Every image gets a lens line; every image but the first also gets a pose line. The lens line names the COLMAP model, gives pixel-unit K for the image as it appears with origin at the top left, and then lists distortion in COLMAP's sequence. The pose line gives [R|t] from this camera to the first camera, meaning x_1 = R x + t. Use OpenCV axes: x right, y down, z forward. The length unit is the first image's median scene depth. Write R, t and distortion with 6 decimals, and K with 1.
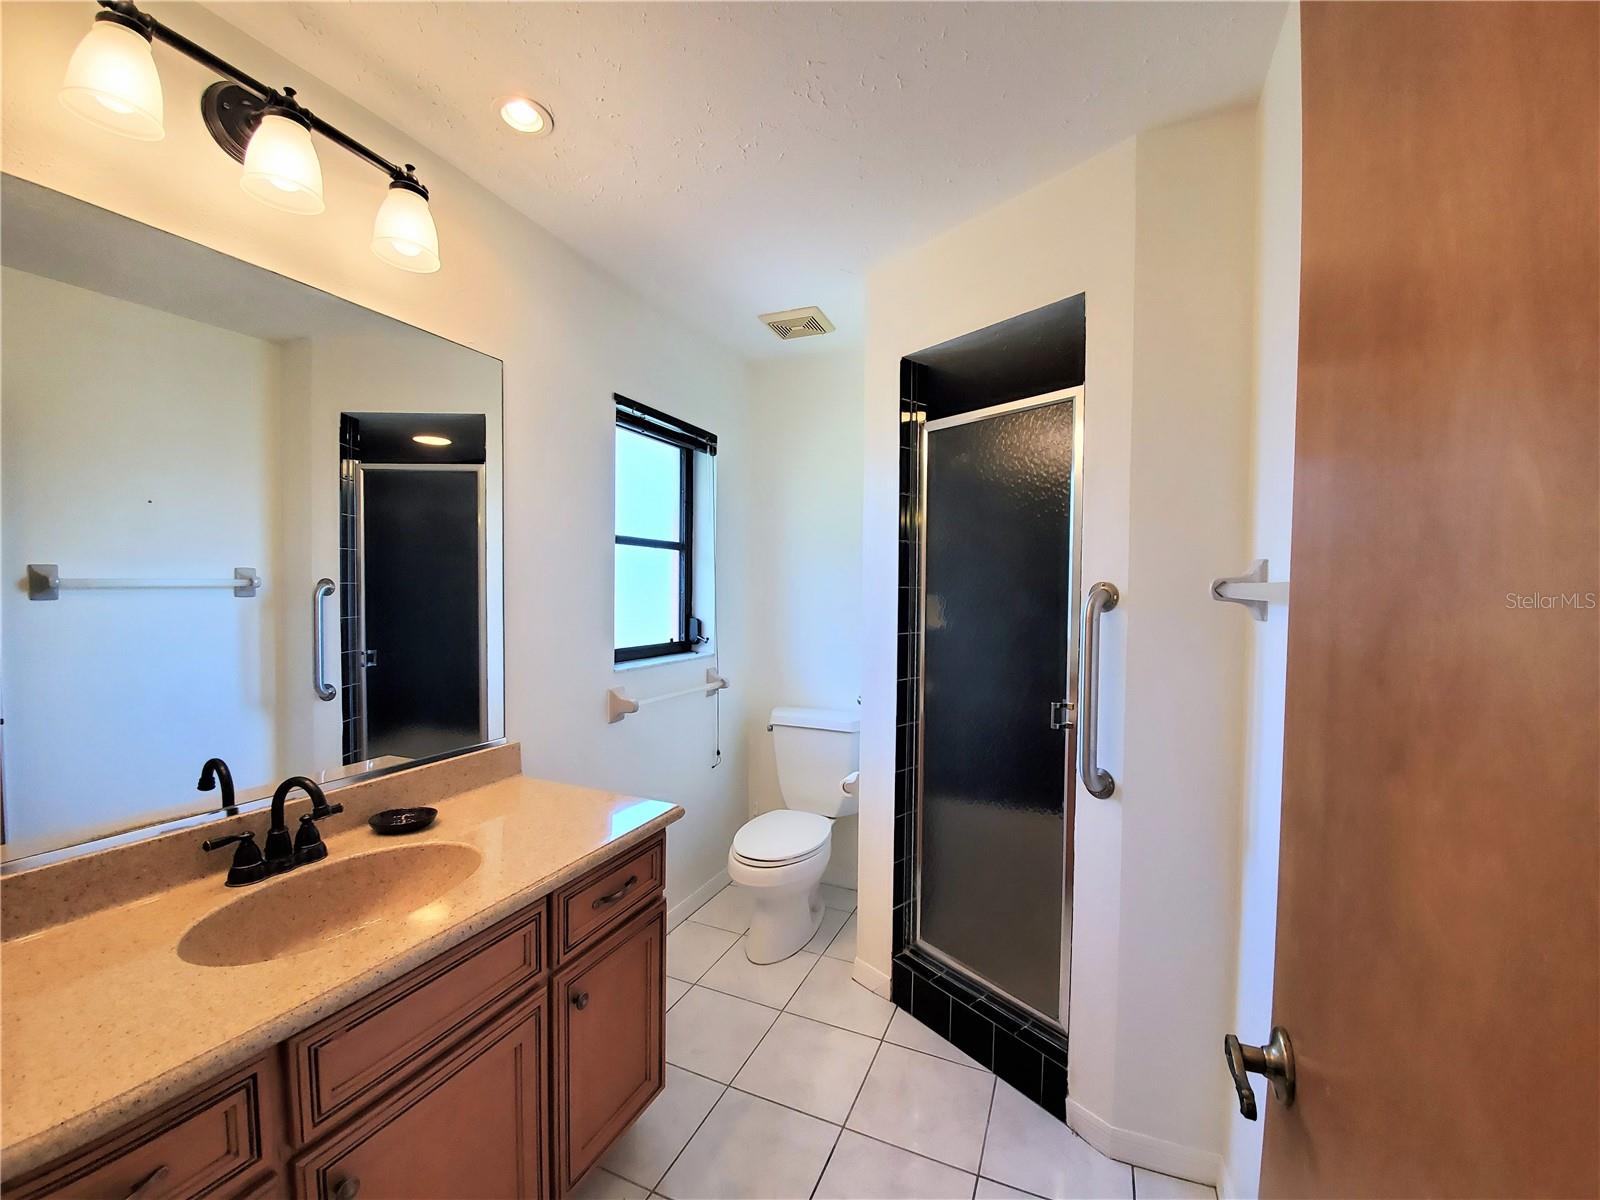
lens RADIAL K [[633.1, 0, 798.1], [0, 633.1, 598.1], [0, 0, 1]] dist [0.008673, 0.000211]
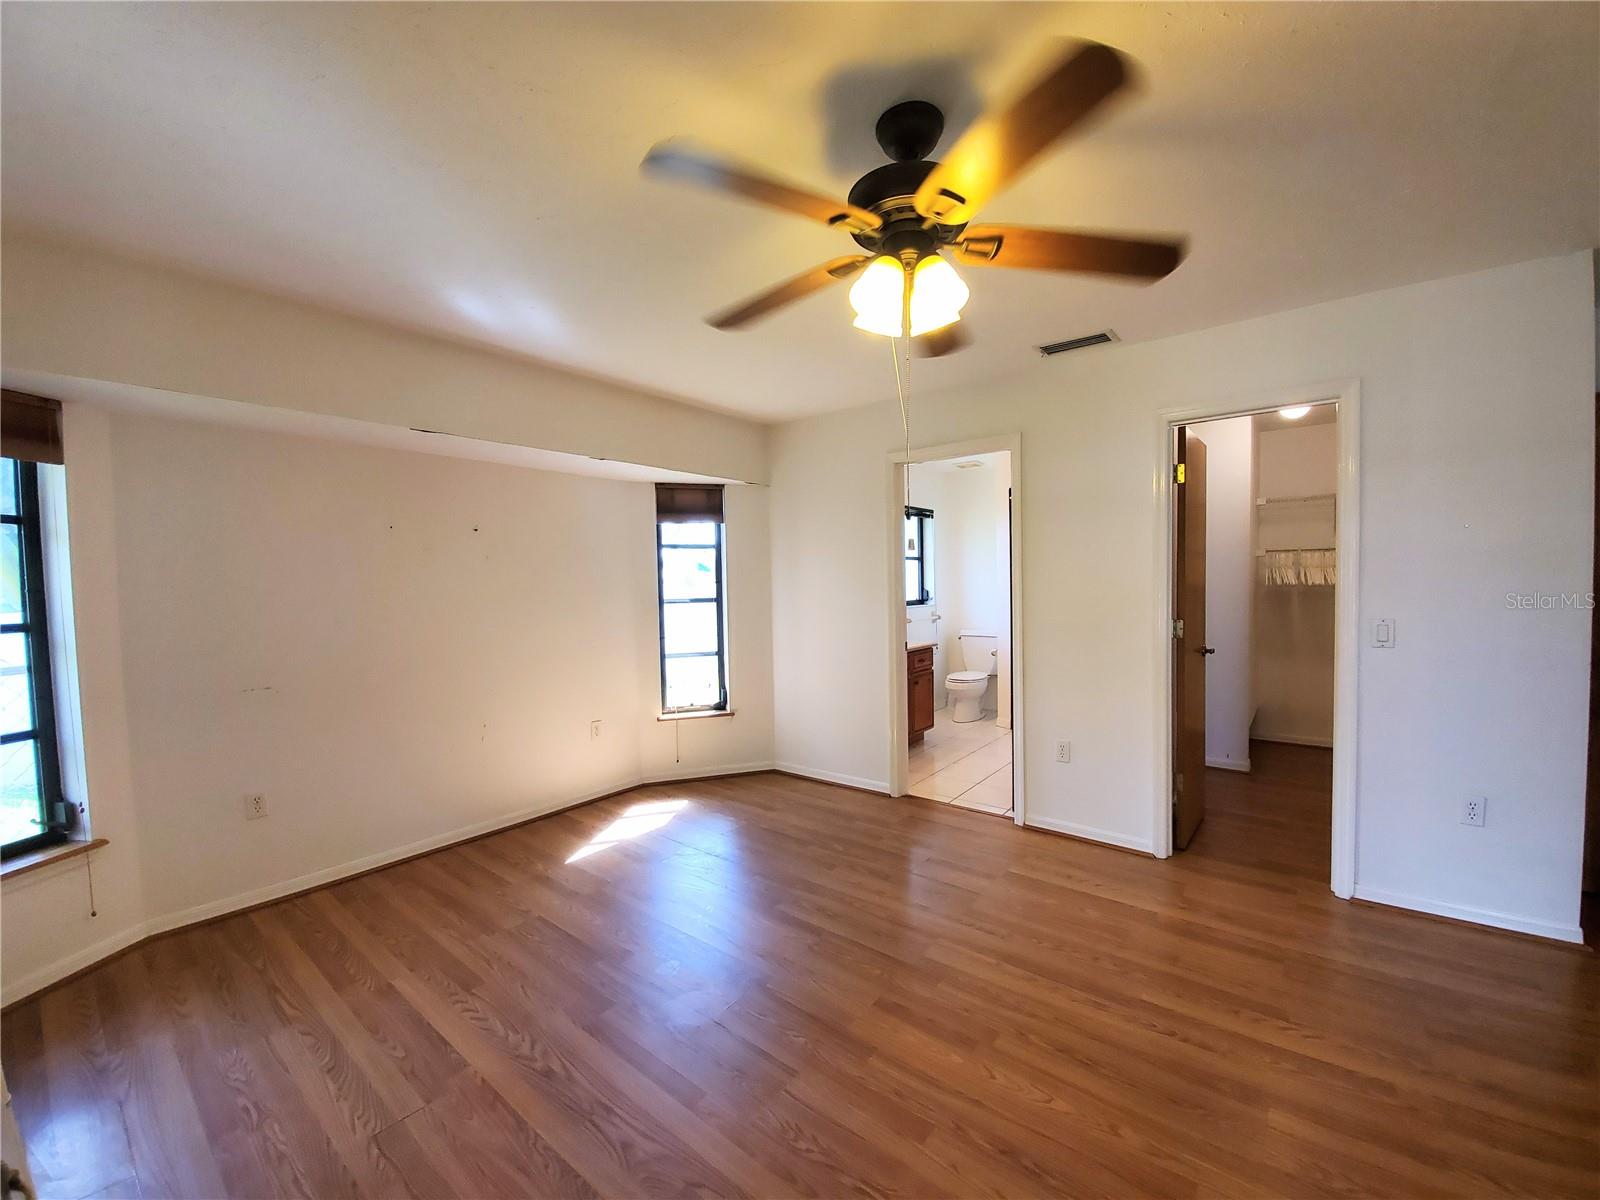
lens RADIAL K [[633.1, 0, 808.5], [0, 633.1, 601.3], [0, 0, 1]] dist [0.008673, 0.000211]
pose [[0.971137, -0.018274, -0.237823, -0.029557], [0.021293, 0.999722, 0.010133, 0.043900], [0.237572, -0.014904, 0.971256, -1.415413]]
